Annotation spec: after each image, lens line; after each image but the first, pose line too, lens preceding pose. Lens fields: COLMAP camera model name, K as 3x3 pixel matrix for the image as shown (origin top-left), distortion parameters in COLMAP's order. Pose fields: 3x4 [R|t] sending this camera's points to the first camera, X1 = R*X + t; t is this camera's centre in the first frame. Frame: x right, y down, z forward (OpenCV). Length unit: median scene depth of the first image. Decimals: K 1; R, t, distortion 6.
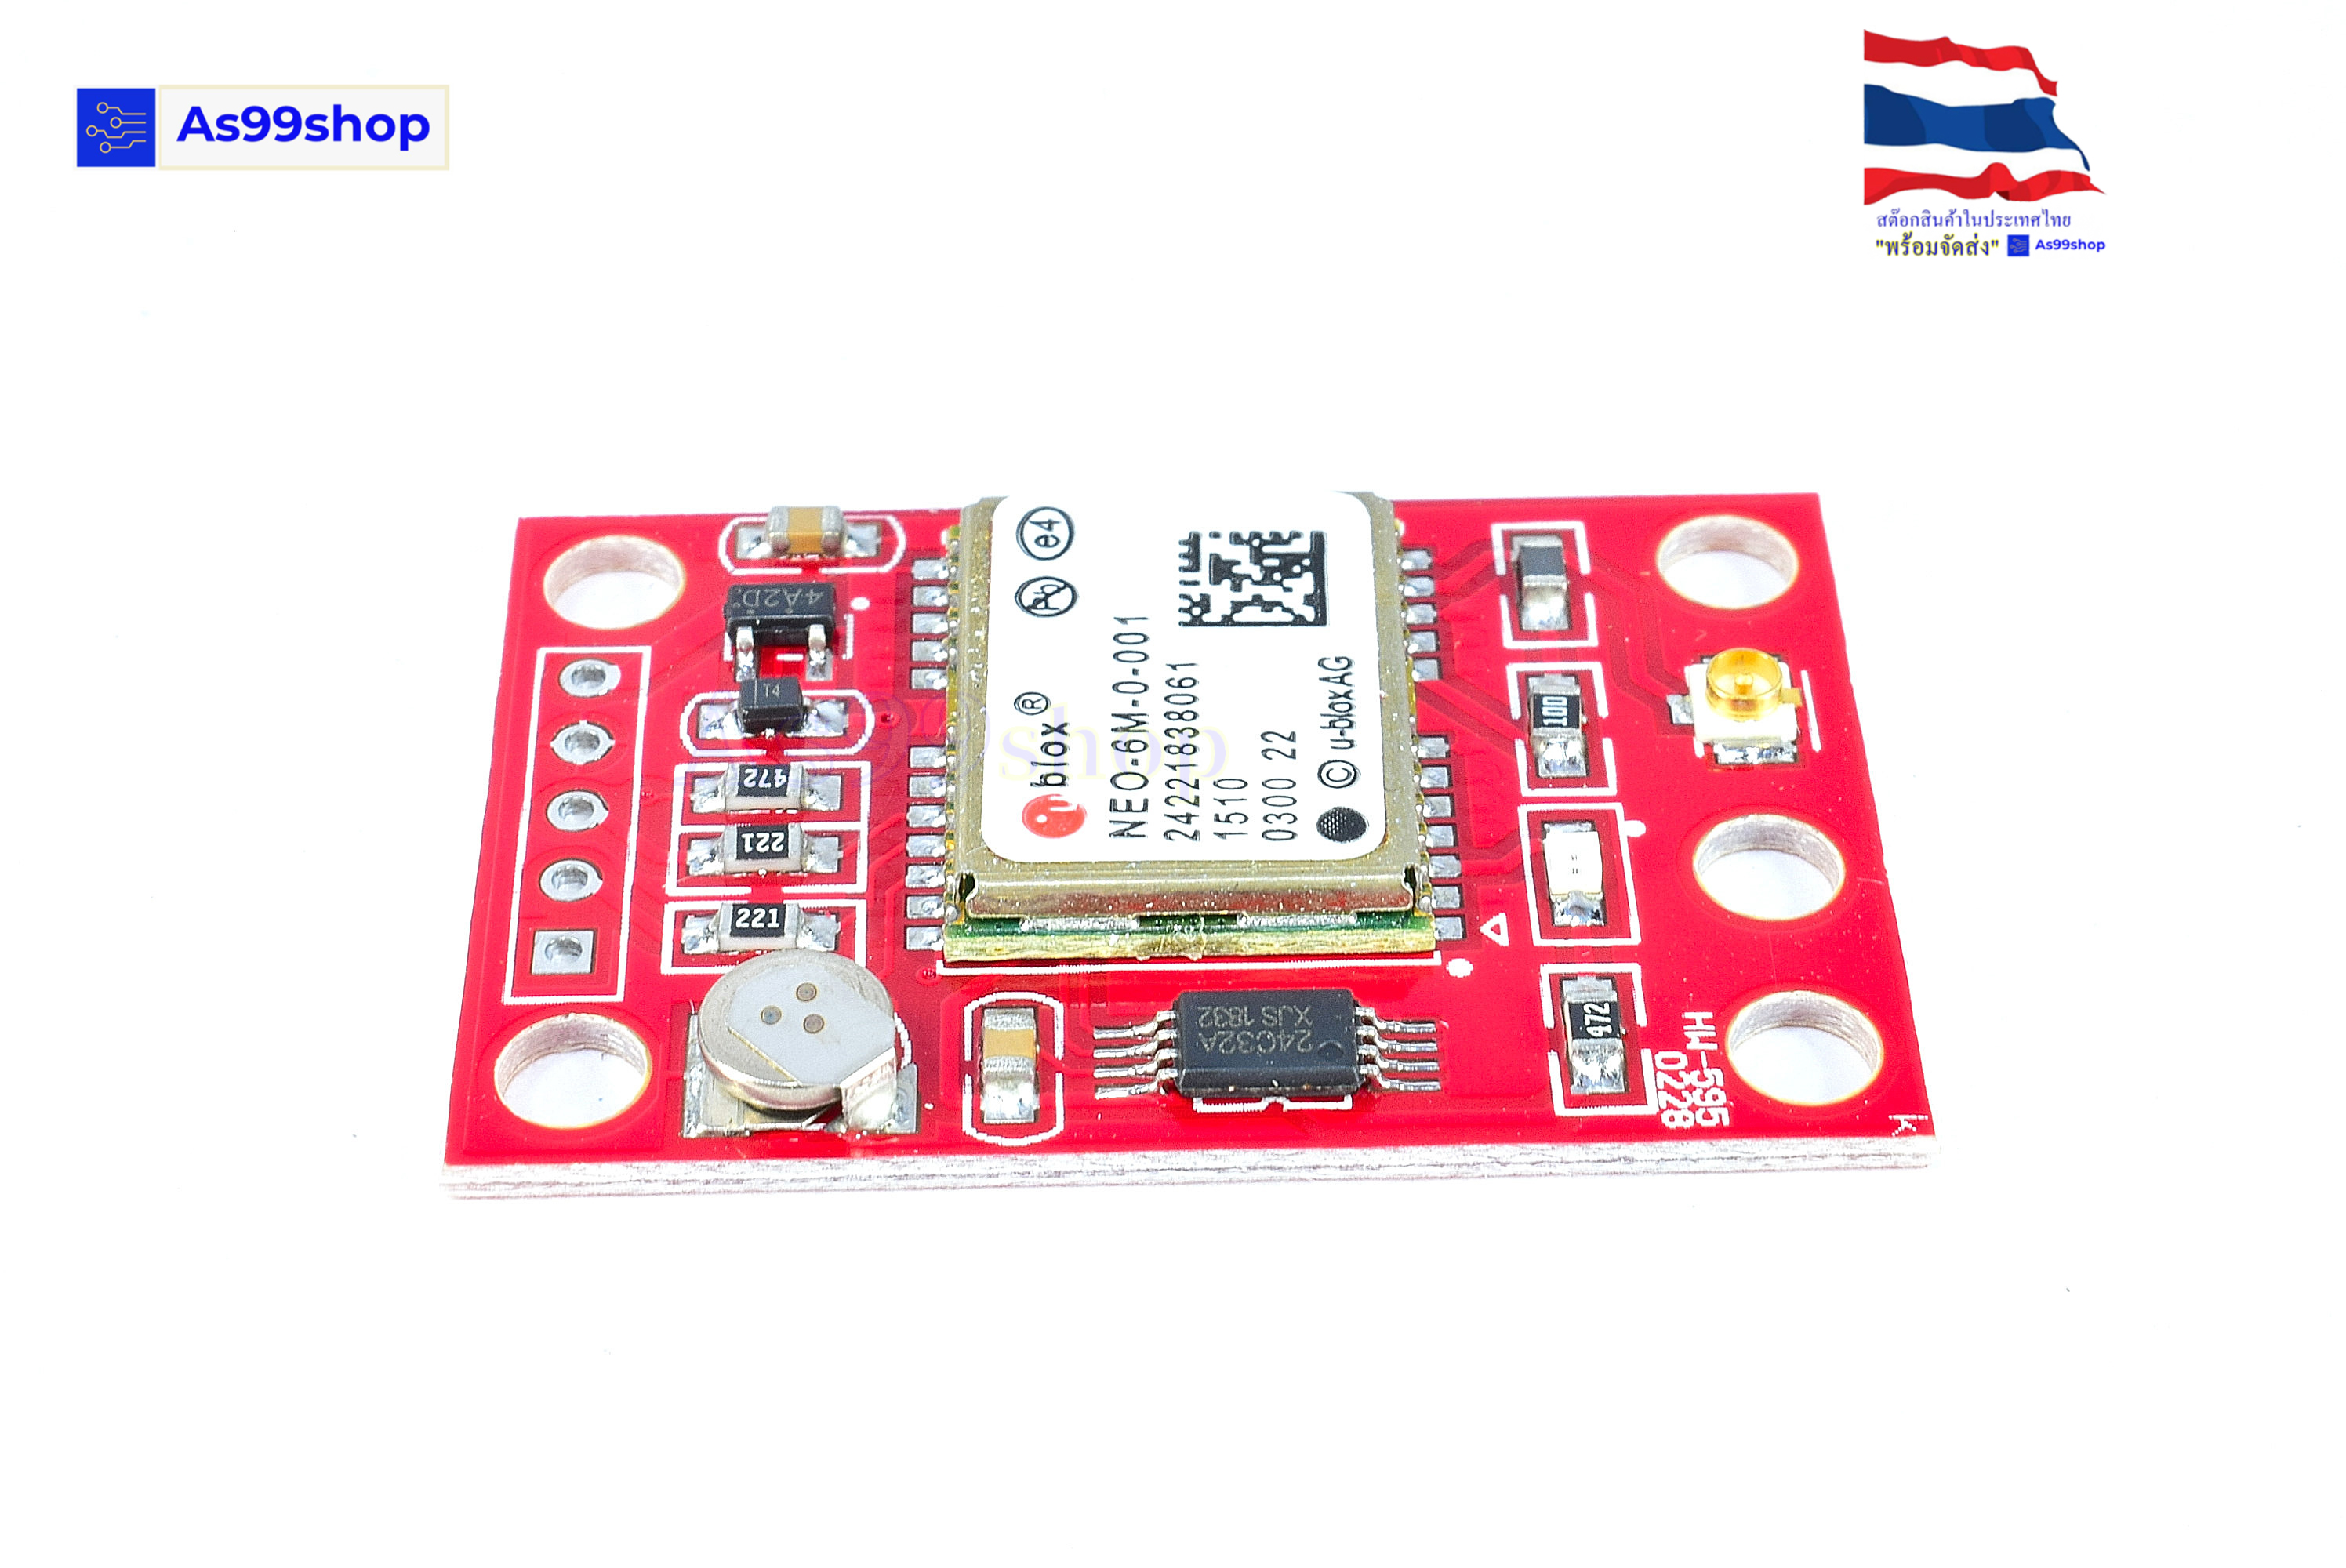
lens RADIAL K [[5015.0, 0, 1173.0], [0, 5015.0, 784.0], [0, 0, 1]] dist [-0.023031, -0.051655]
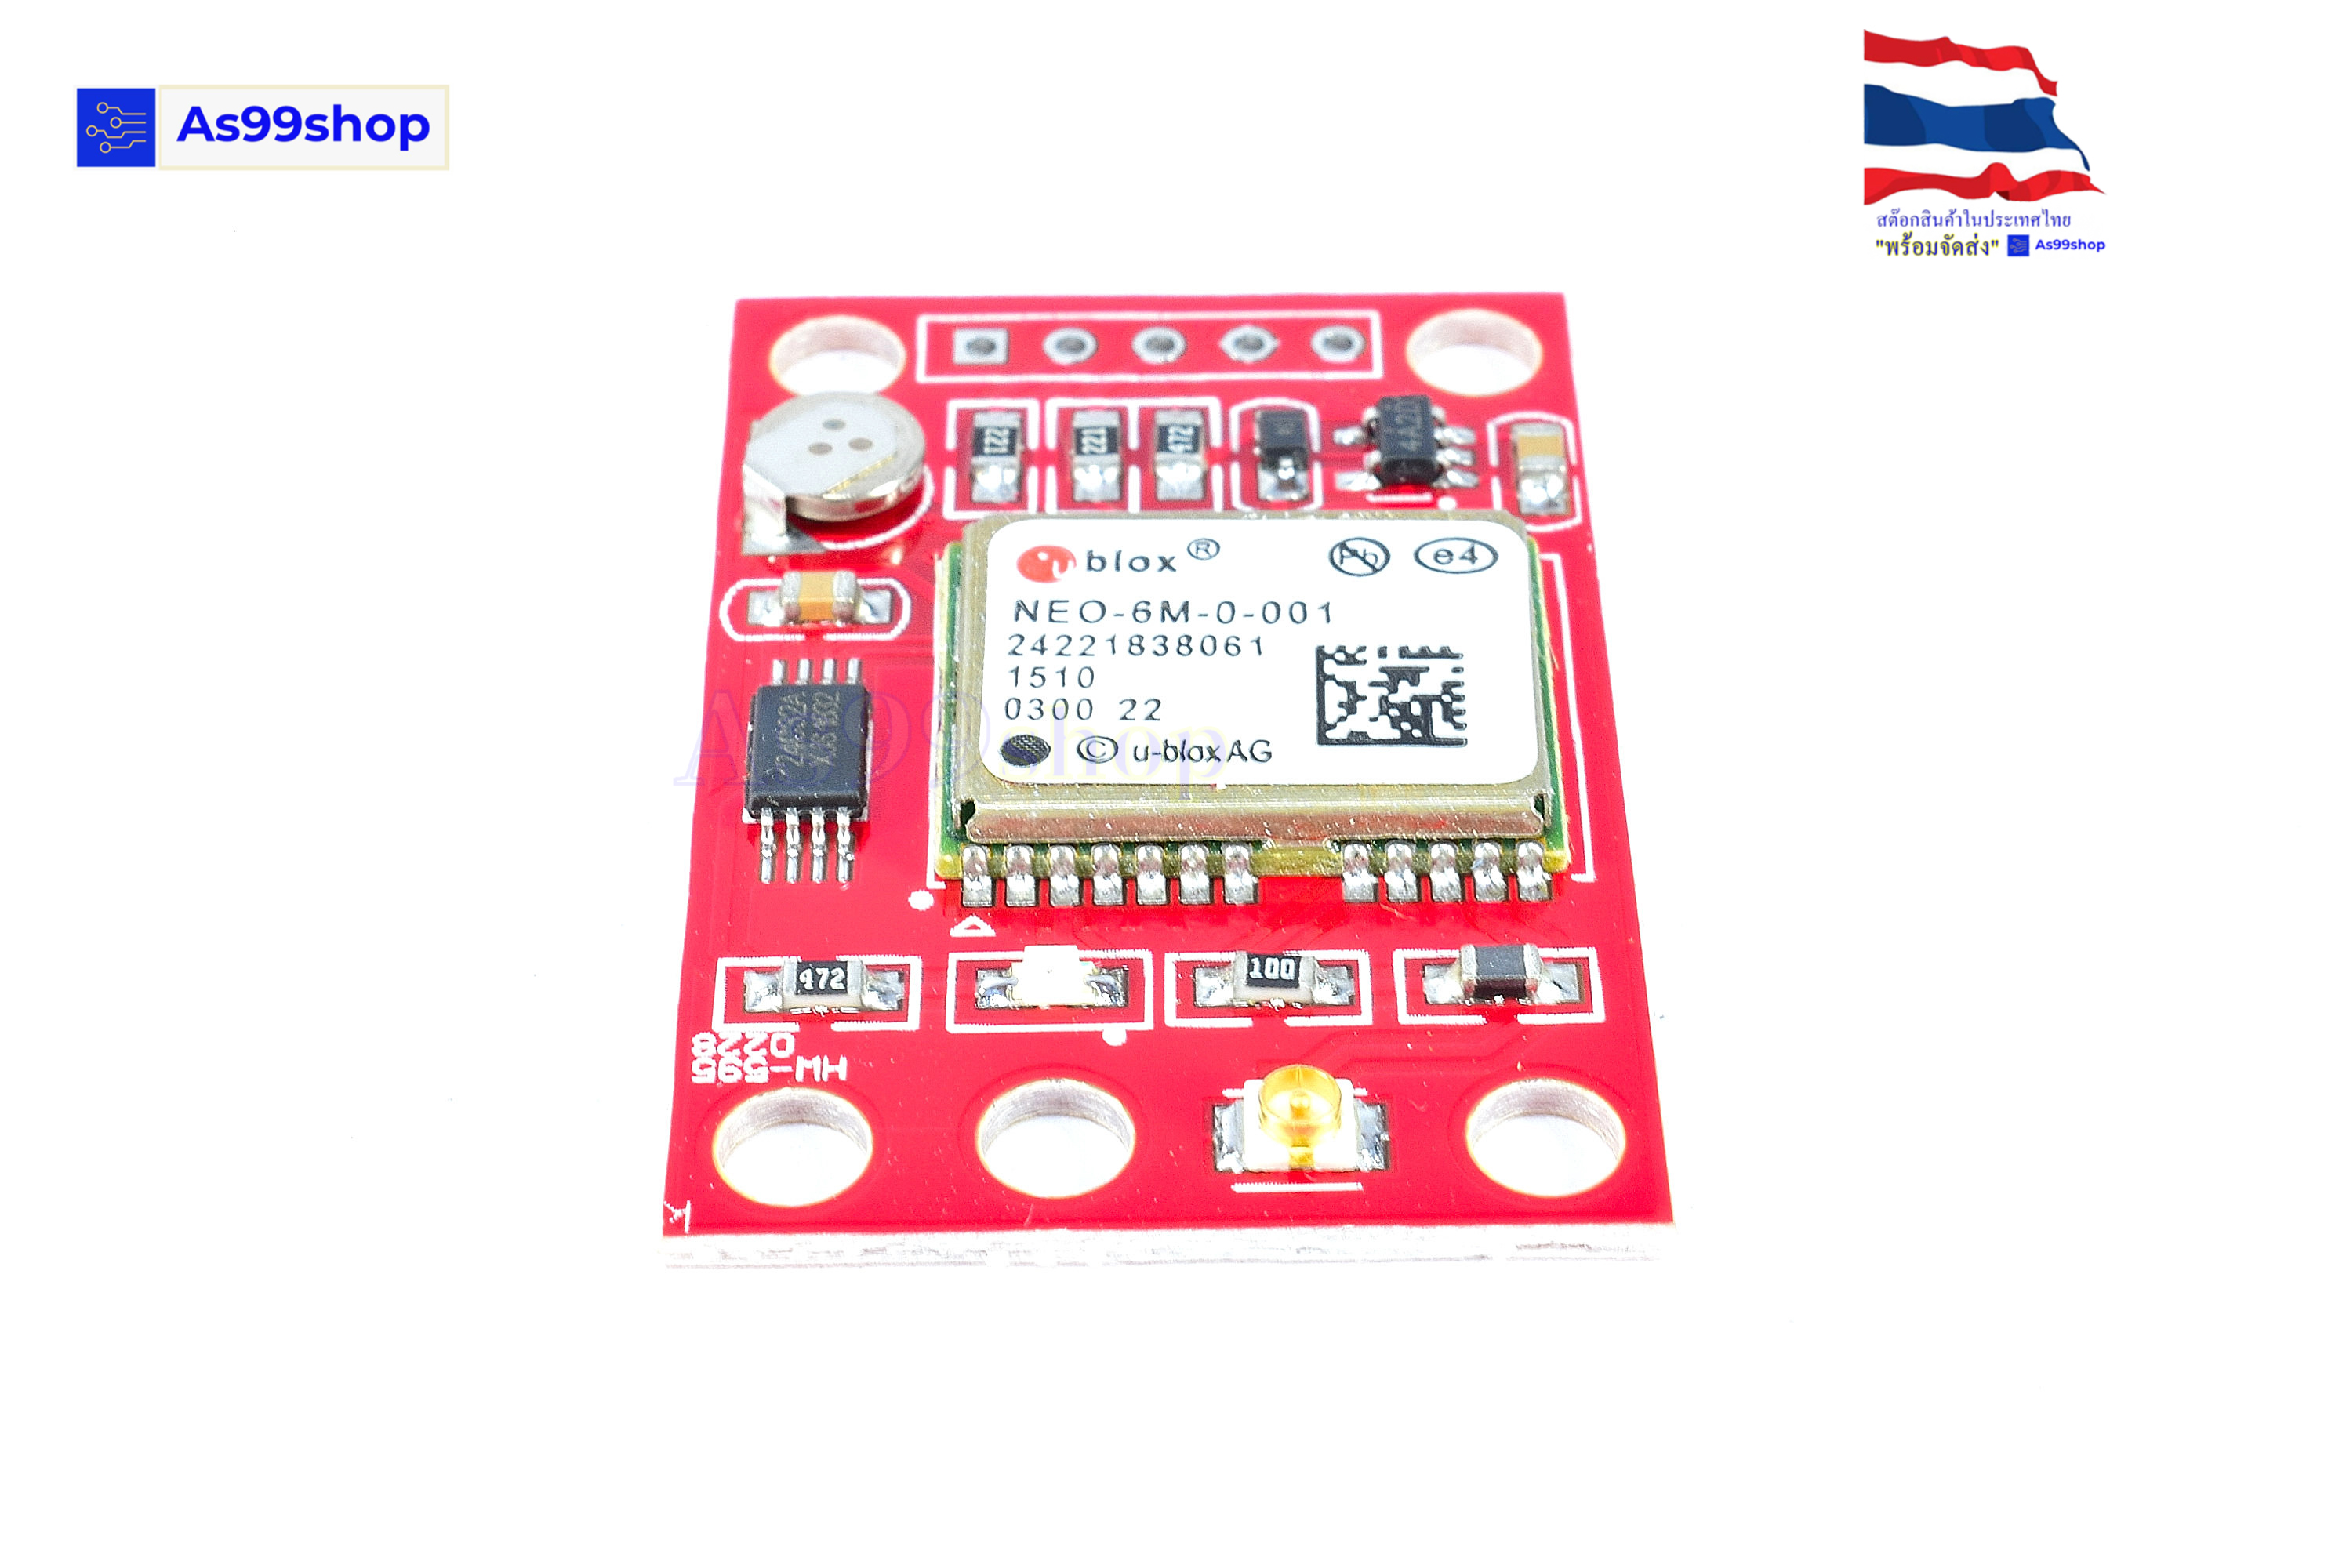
lens RADIAL K [[5015.0, 0, 1173.0], [0, 5015.0, 784.0], [0, 0, 1]] dist [-0.023031, -0.051655]
pose [[-0.010434, 0.691372, -0.722423, 0.752052], [-0.687555, 0.519618, 0.507214, -0.510693], [0.726057, 0.501998, 0.469935, 0.533720]]
